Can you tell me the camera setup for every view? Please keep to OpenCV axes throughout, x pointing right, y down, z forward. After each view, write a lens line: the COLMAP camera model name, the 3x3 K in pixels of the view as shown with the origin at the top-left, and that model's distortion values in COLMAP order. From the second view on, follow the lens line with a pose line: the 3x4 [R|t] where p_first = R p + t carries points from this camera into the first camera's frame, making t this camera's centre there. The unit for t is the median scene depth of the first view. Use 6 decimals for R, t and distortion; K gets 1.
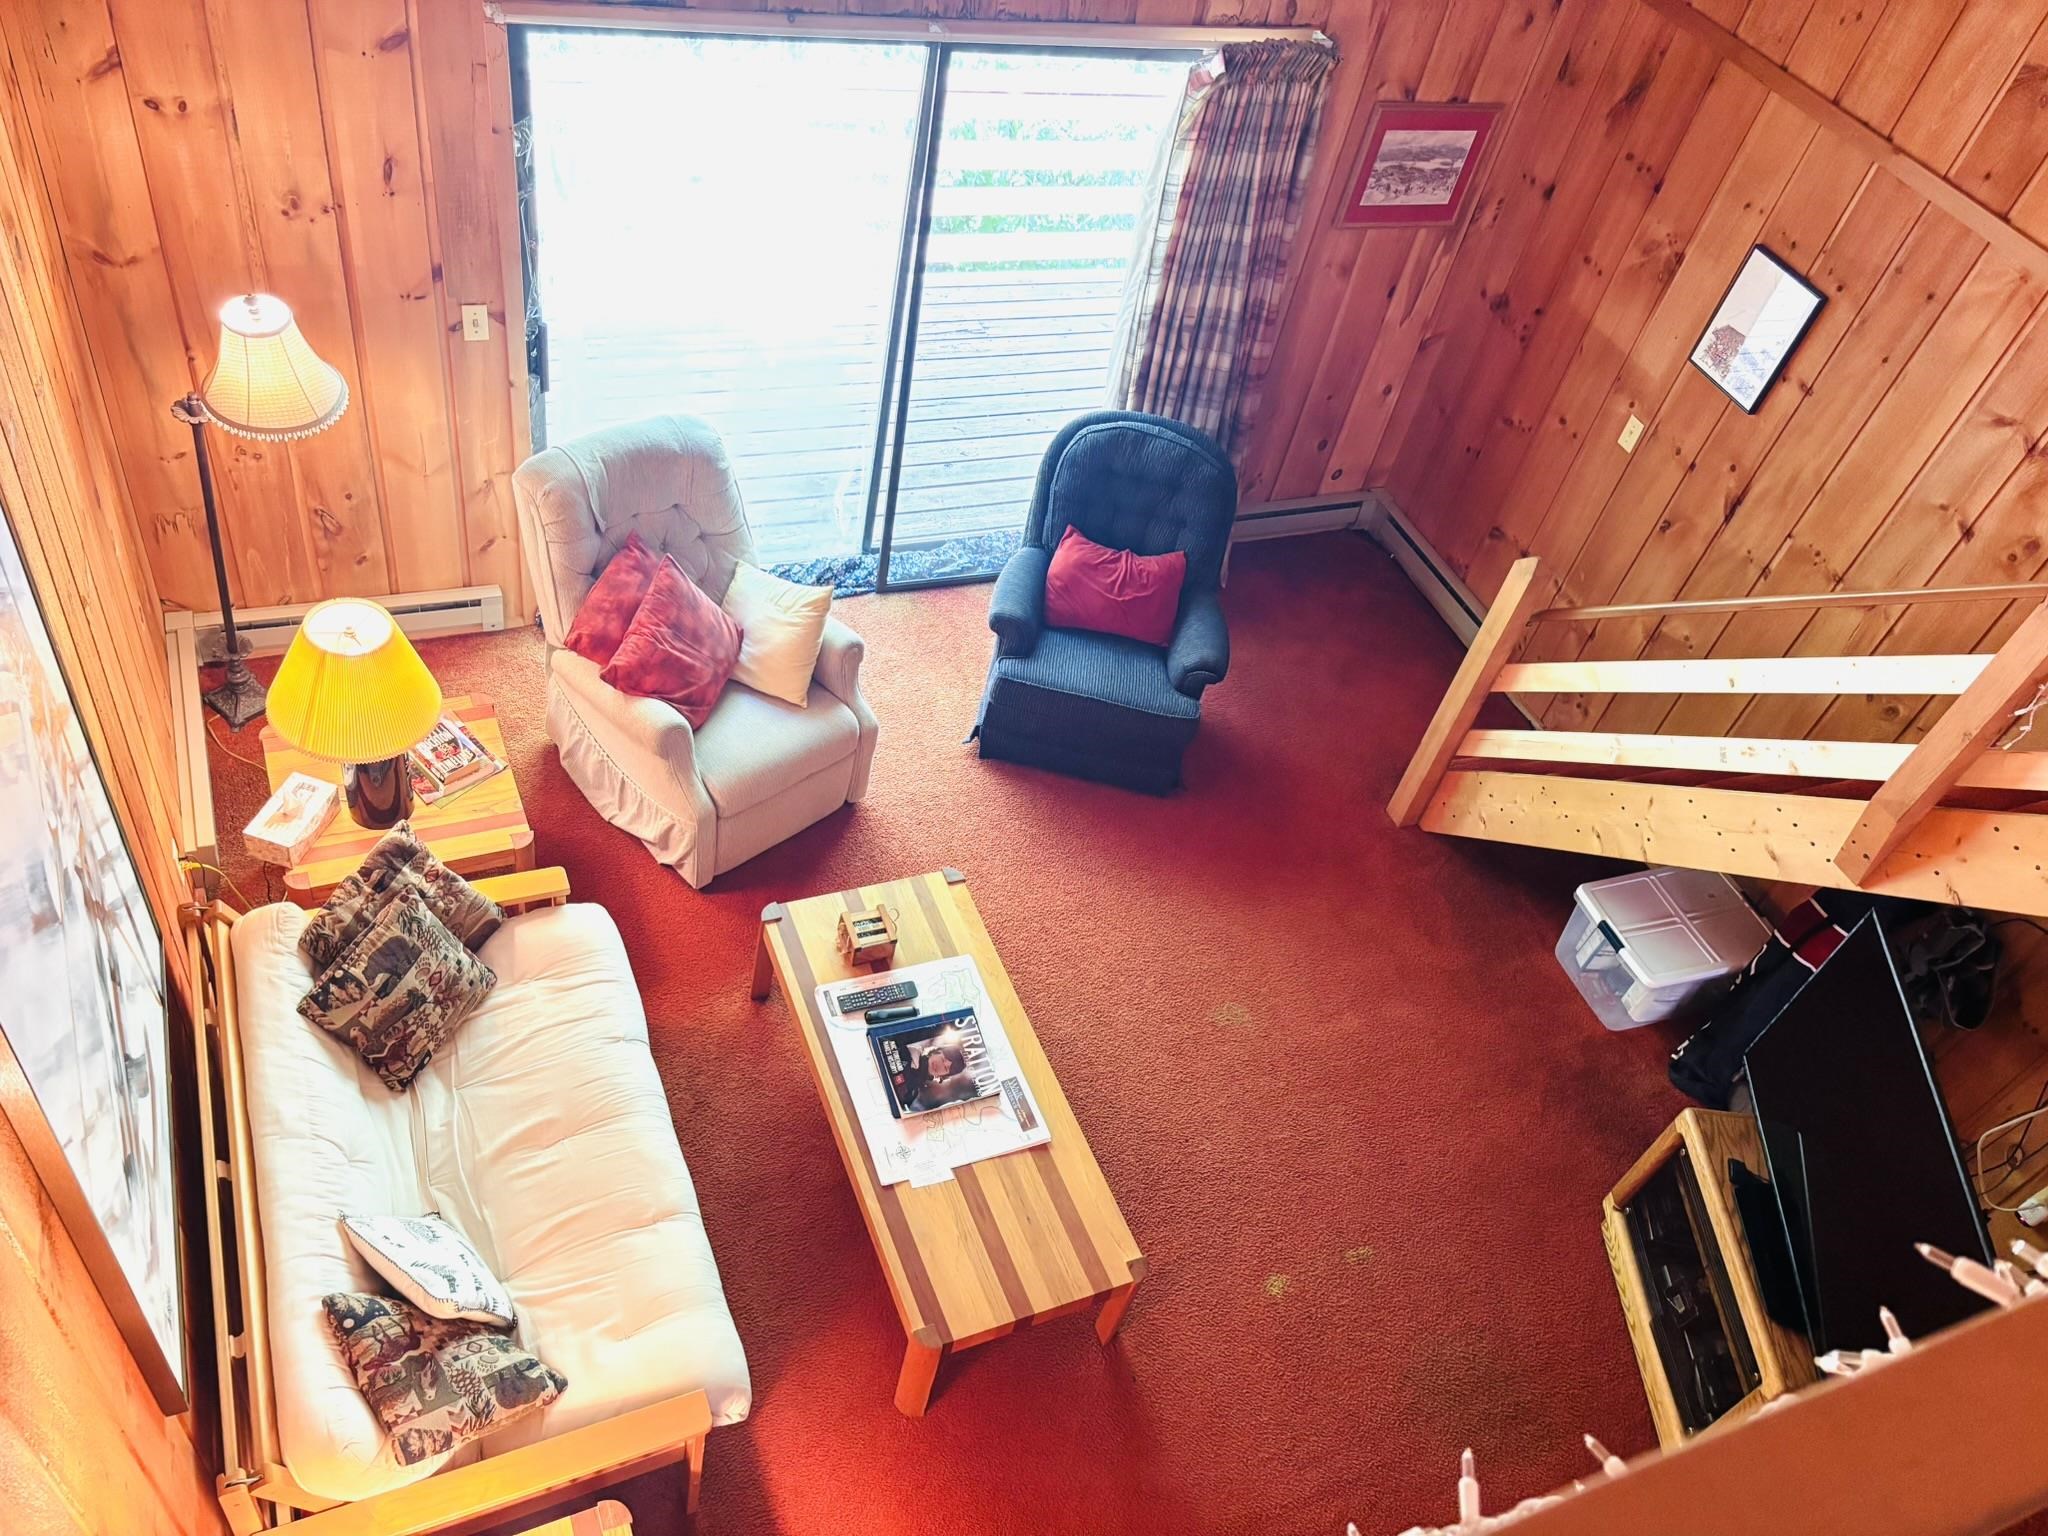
lens RADIAL K [[1531.2, 0, 1021.5], [0, 1531.2, 770.0], [0, 0, 1]] dist [0.027729, -0.025982]
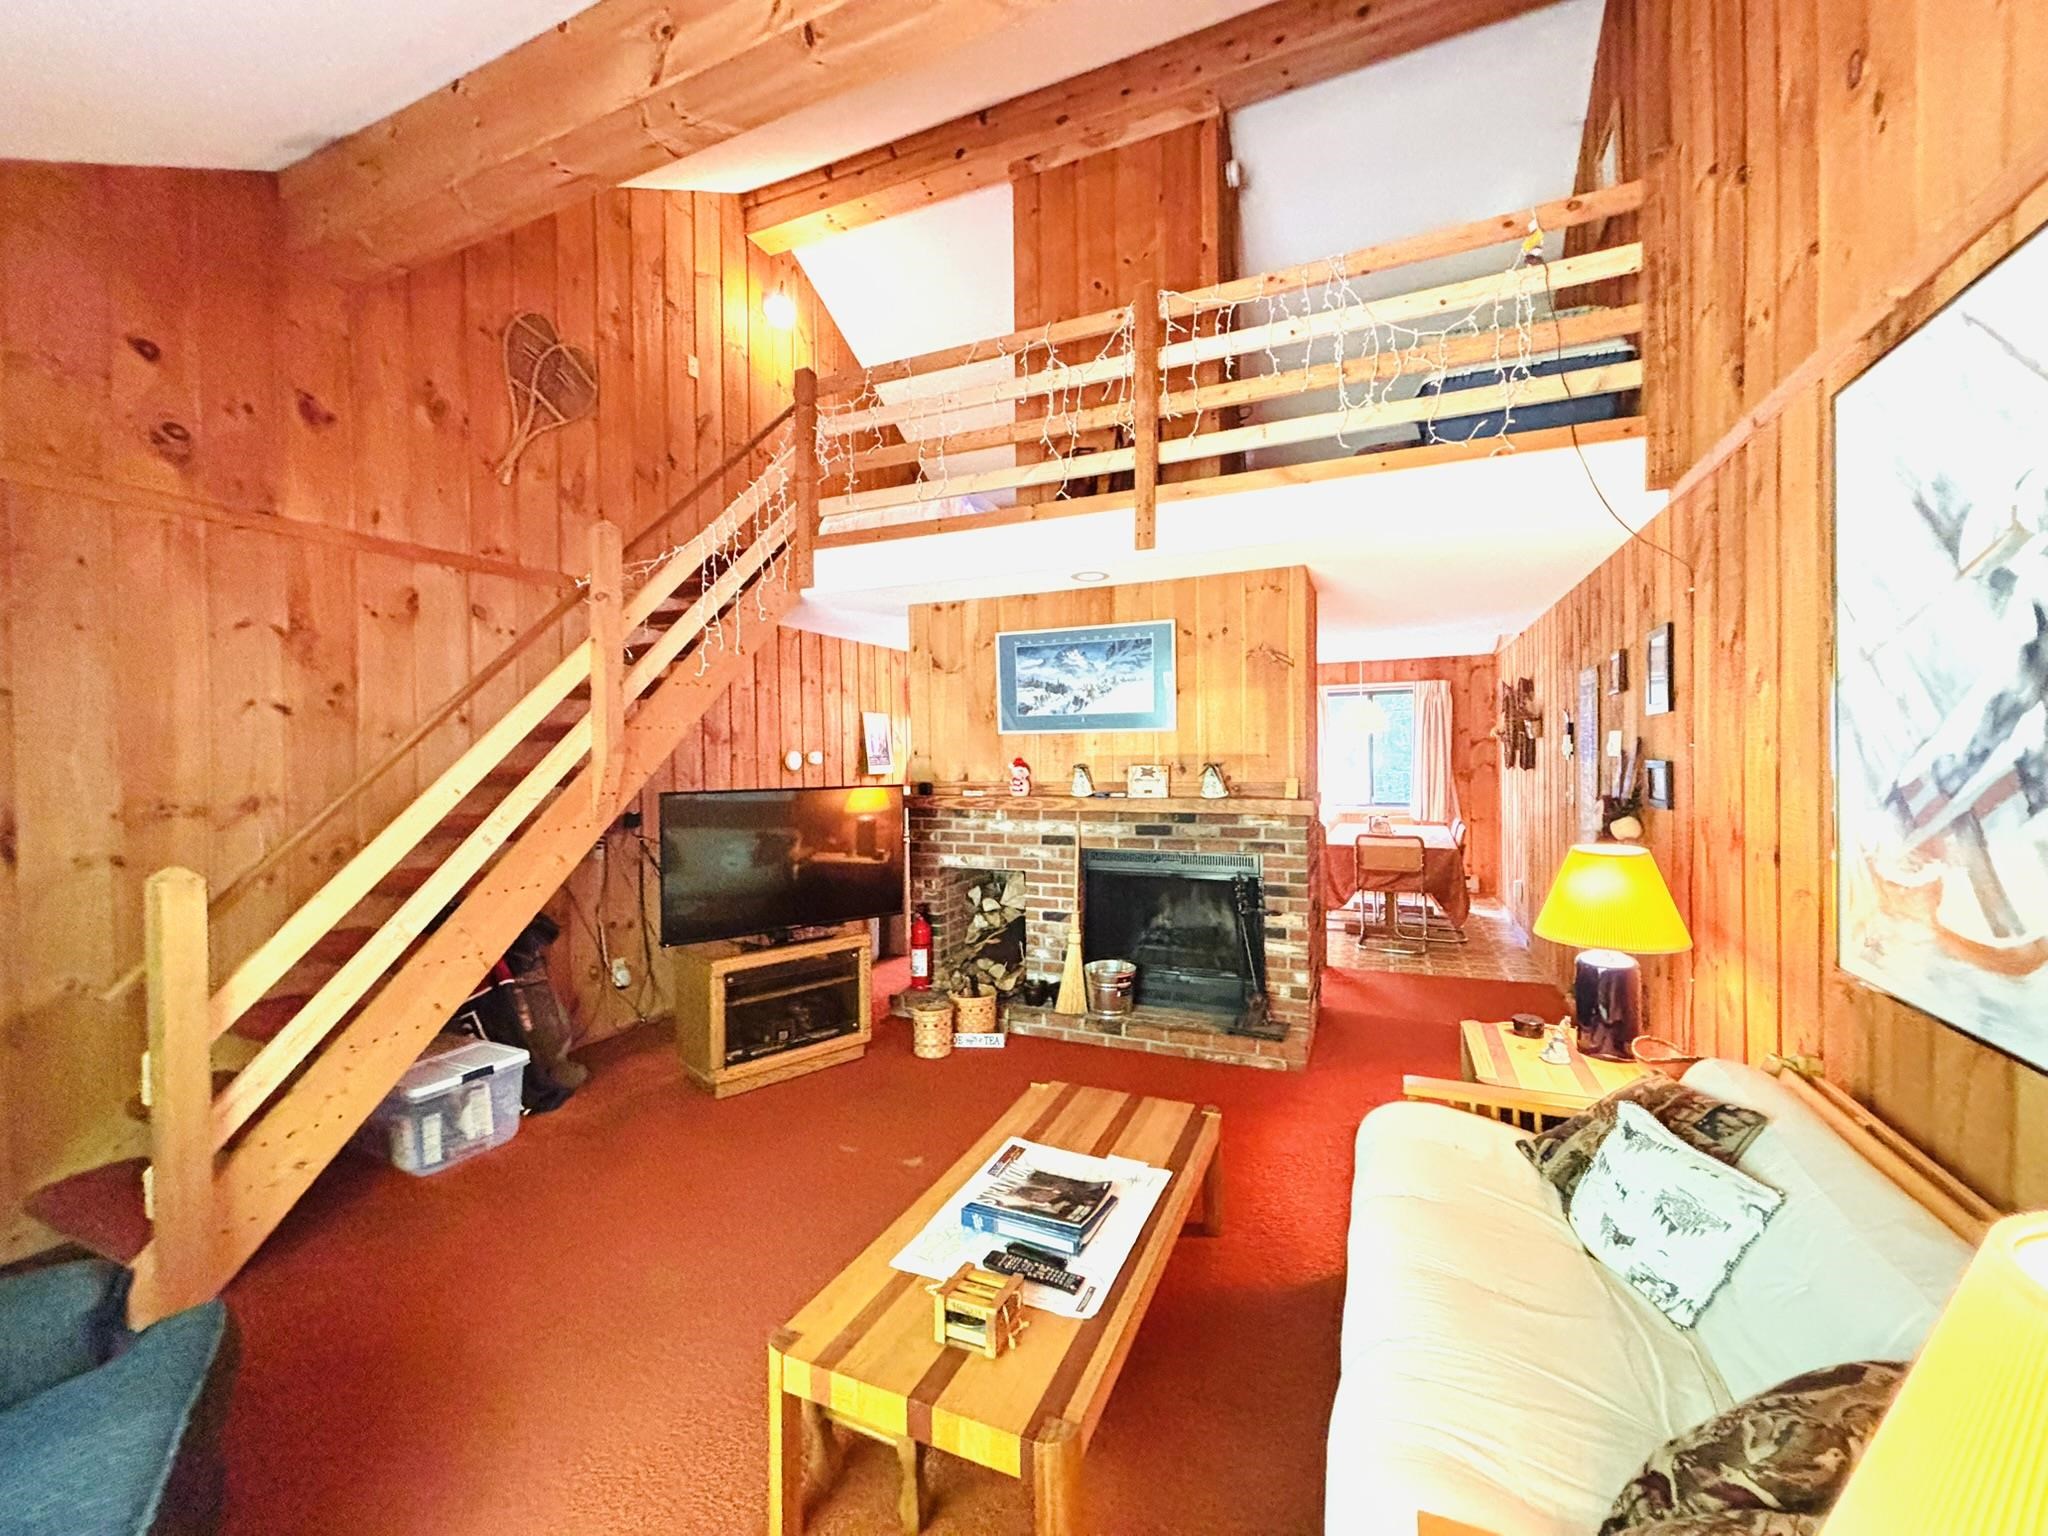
lens RADIAL K [[818.2, 0, 1035.0], [0, 818.2, 757.9], [0, 0, 1]] dist [0.001191, -0.001247]
pose [[-0.691790, -0.168076, 0.702266, -0.352518], [0.442449, 0.669927, 0.596185, -0.278537], [-0.570671, 0.723151, -0.389084, 1.013567]]
